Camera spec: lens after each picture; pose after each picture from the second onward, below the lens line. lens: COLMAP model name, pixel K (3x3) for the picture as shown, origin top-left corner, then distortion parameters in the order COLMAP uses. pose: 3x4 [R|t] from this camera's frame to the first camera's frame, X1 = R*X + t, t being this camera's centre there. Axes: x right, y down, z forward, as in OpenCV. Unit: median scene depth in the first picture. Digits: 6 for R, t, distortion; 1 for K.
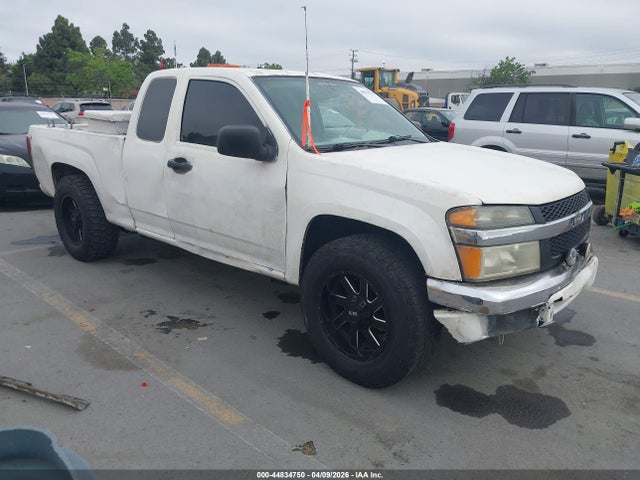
lens RADIAL K [[508.7, 0, 321.7], [0, 508.7, 237.6], [0, 0, 1]] dist [0.003850, -0.005487]
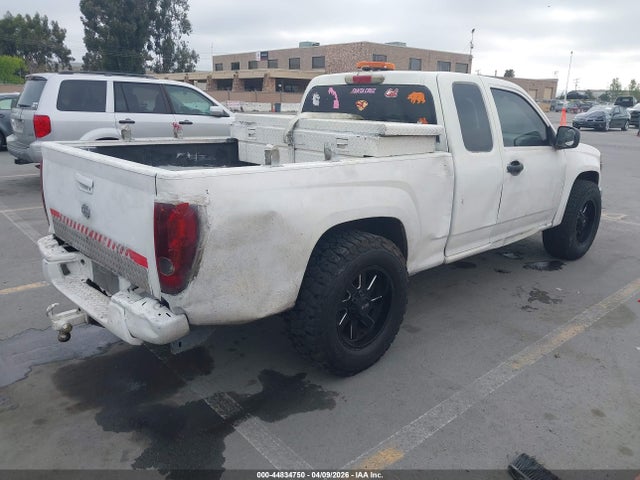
lens RADIAL K [[508.7, 0, 317.3], [0, 508.7, 240.4], [0, 0, 1]] dist [0.003850, -0.005487]
pose [[0.088224, -0.276366, 0.956994, -1.384794], [0.227655, 0.940907, 0.250733, -0.361304], [-0.969737, 0.195744, 0.145927, 1.265106]]
